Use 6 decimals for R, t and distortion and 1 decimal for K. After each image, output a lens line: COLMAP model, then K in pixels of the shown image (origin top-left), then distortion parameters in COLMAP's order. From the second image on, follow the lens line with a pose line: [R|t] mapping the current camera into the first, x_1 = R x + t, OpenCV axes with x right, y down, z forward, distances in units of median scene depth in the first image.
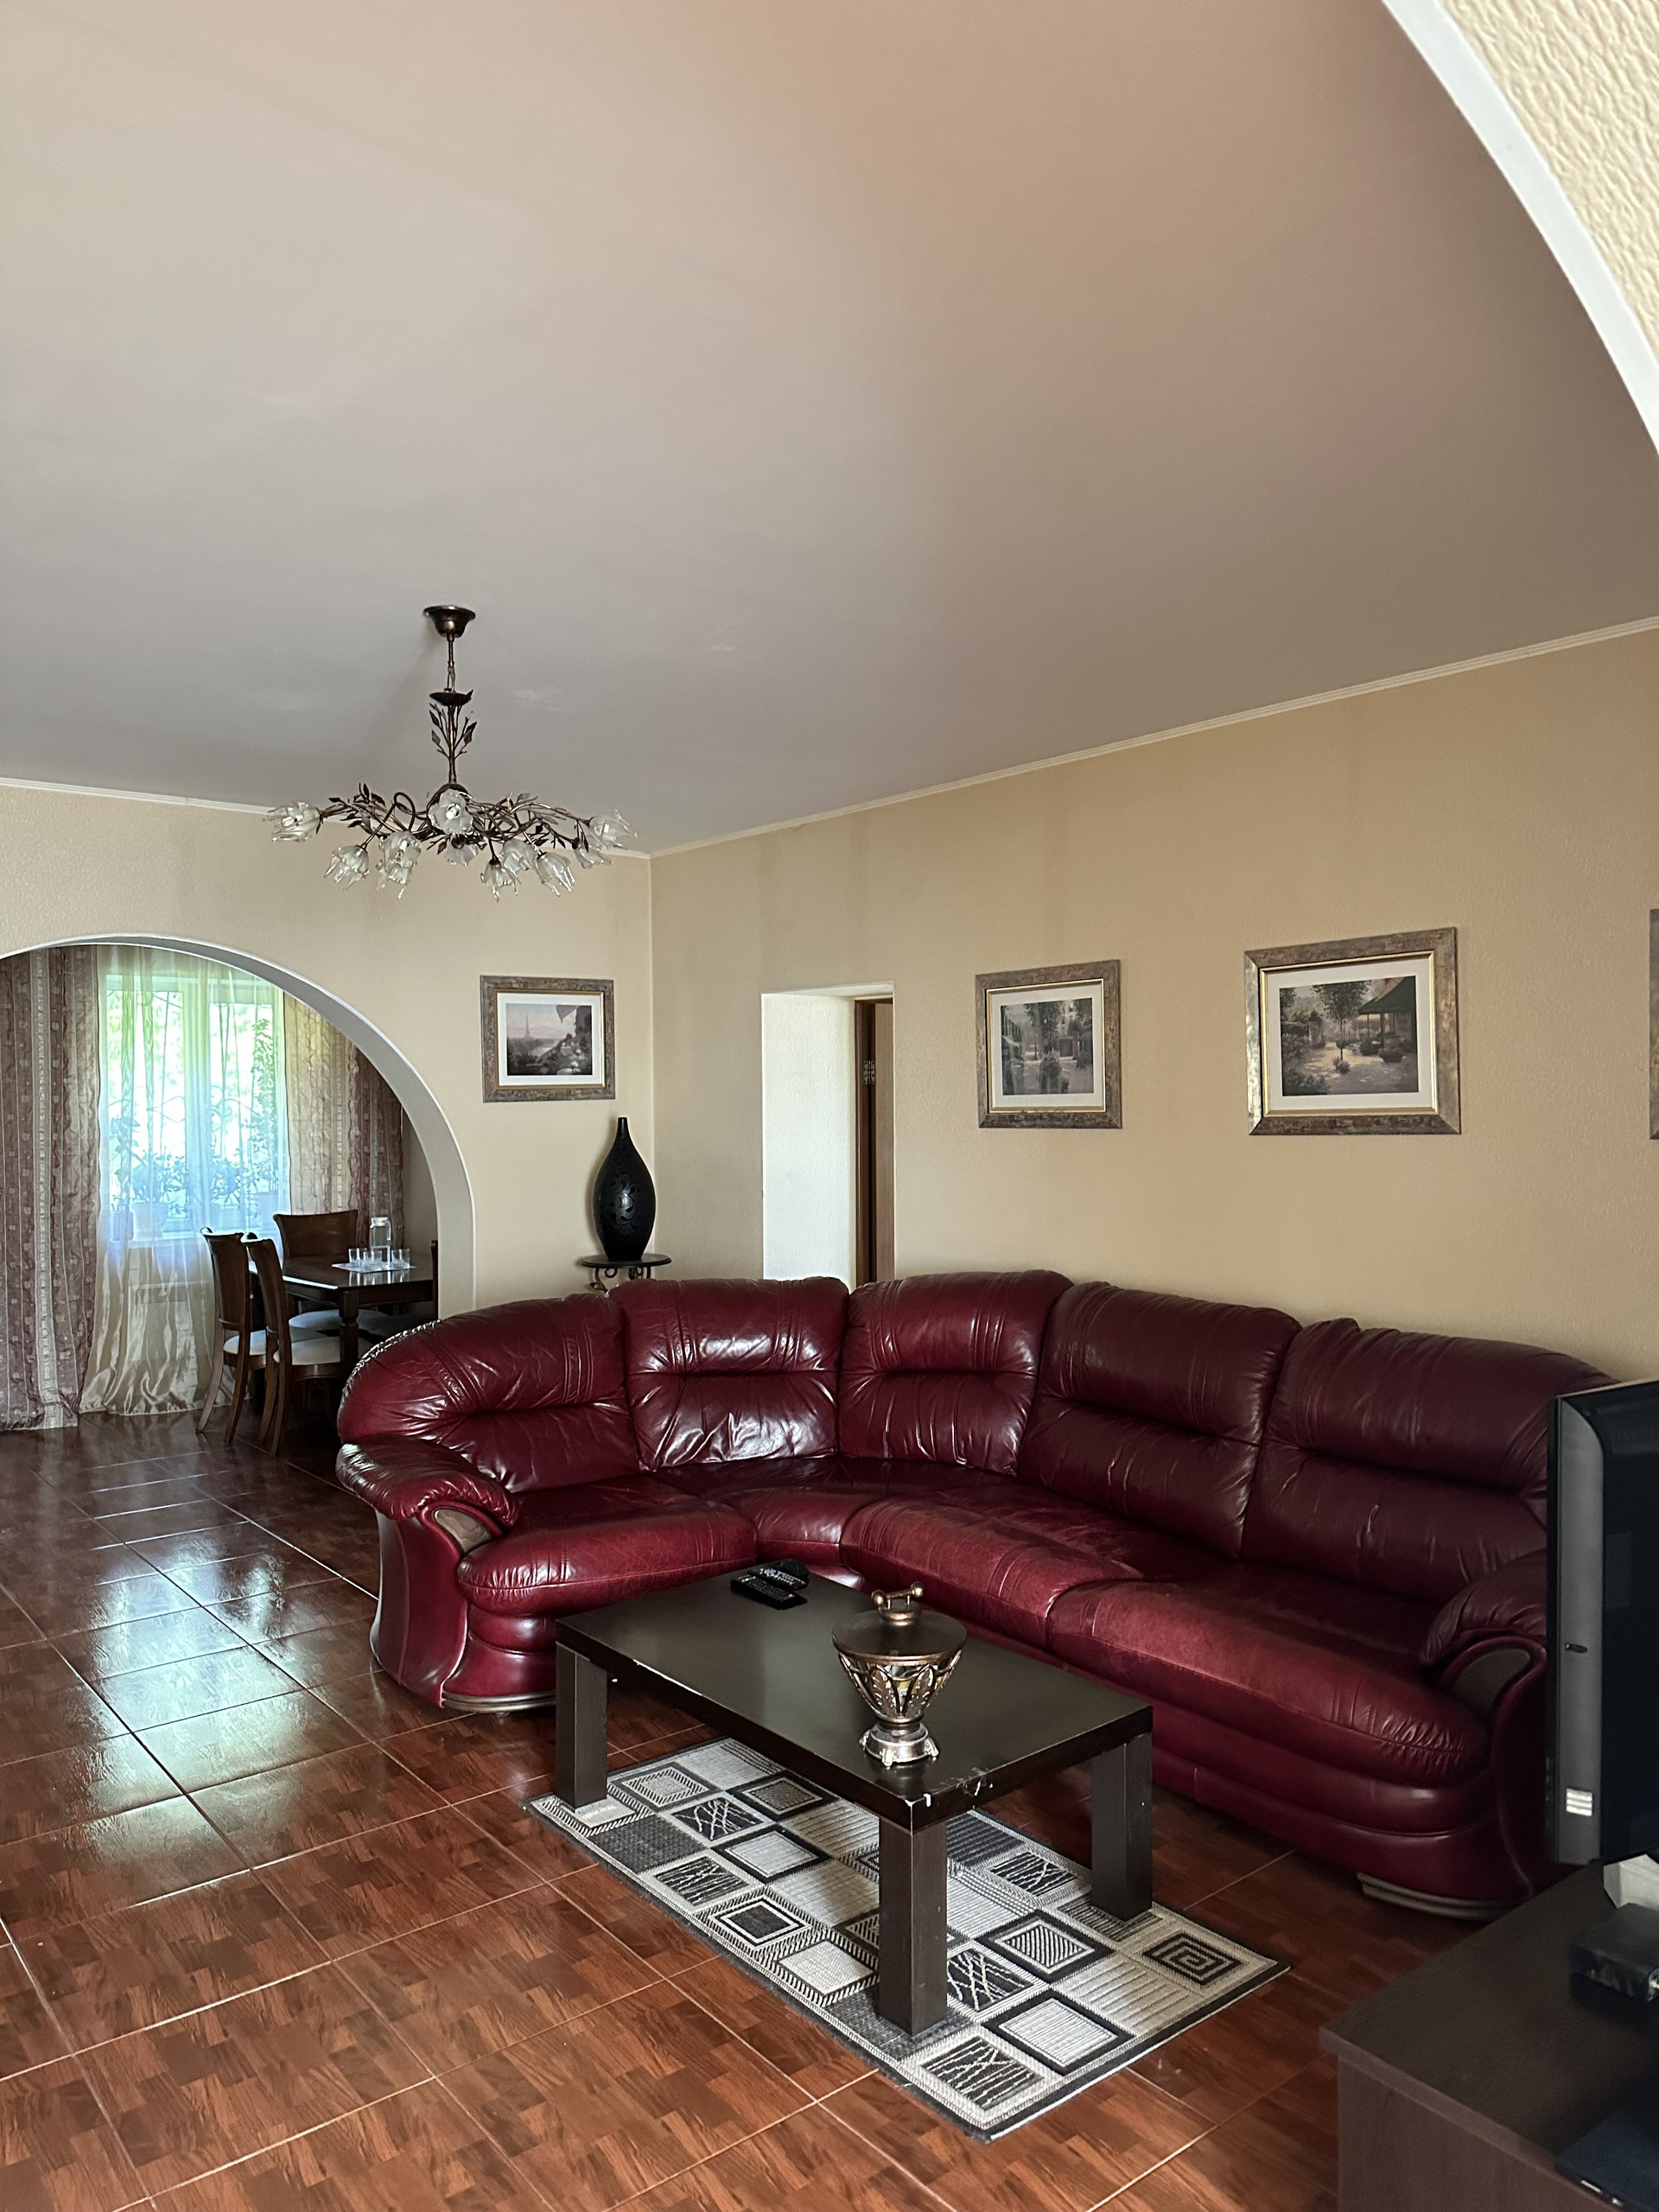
lens RADIAL K [[1569.2, 0, 843.2], [0, 1569.2, 1104.1], [0, 0, 1]] dist [0.033707, -0.003474]
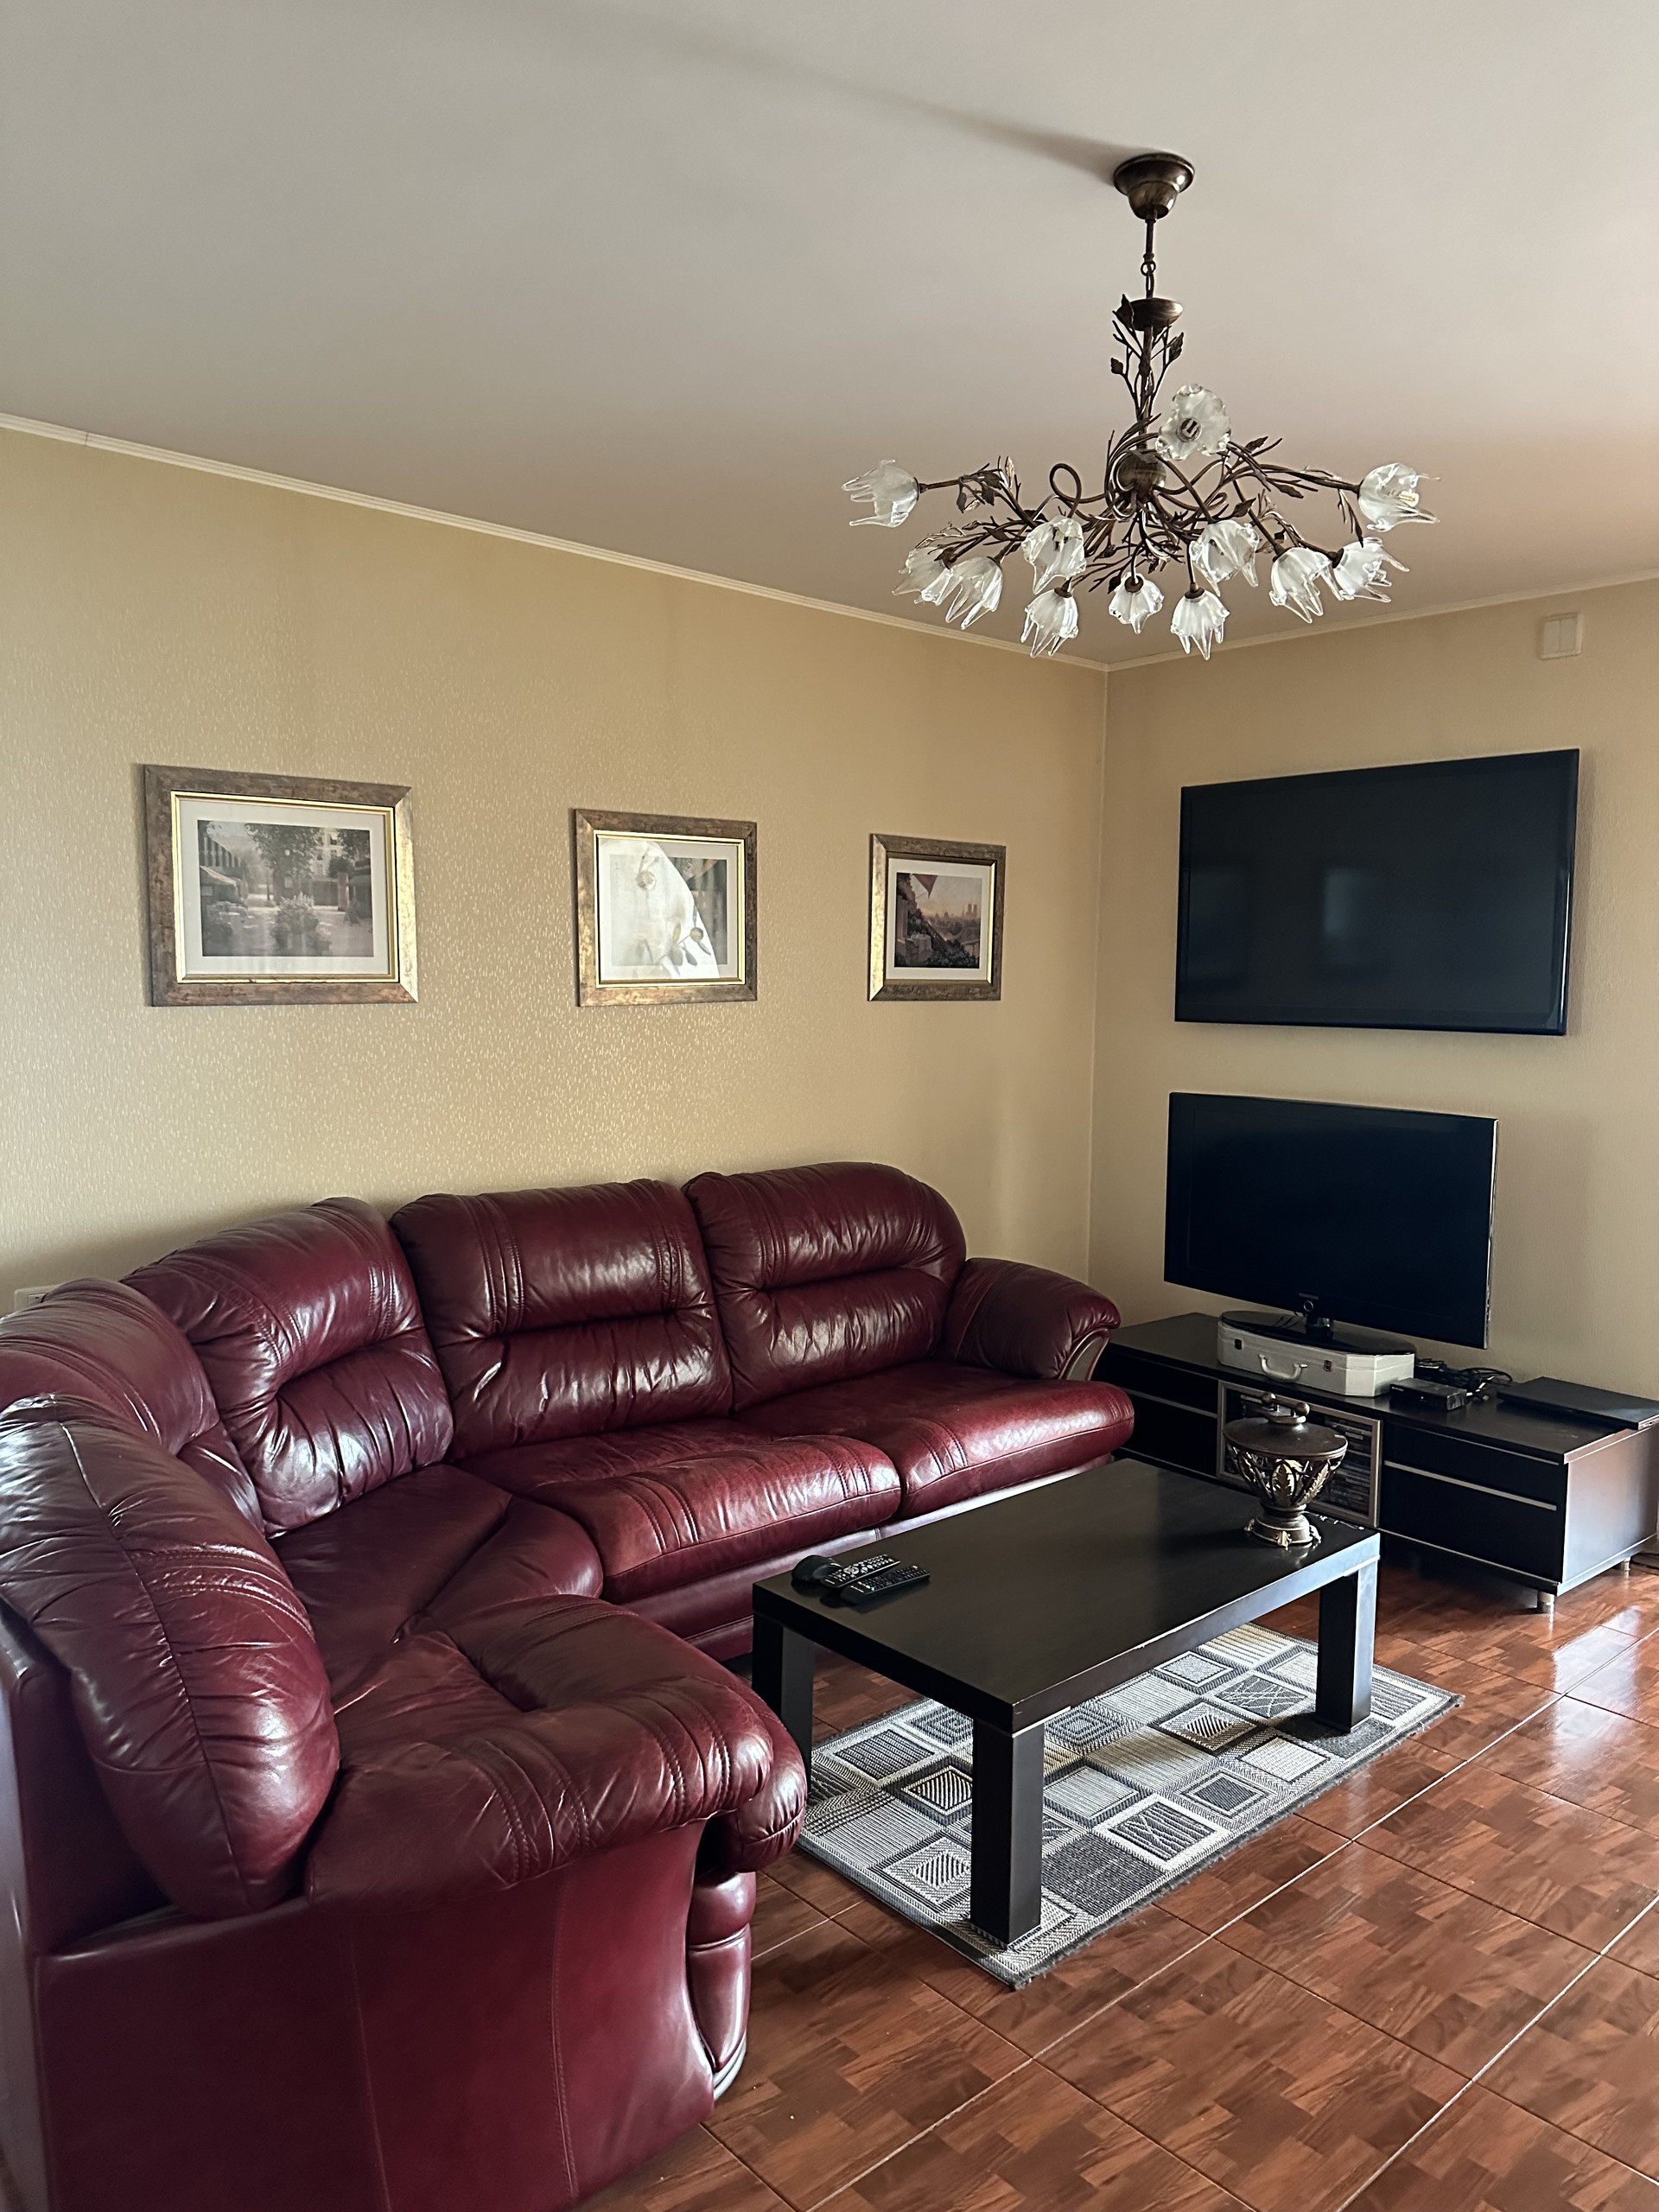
lens RADIAL K [[1569.2, 0, 834.4], [0, 1569.2, 1113.5], [0, 0, 1]] dist [0.033707, -0.003474]
pose [[-0.058970, -0.084313, 0.994693, -0.622732], [-0.007679, 0.996436, 0.084005, 0.002960], [-0.998230, -0.002684, -0.059407, 0.815122]]
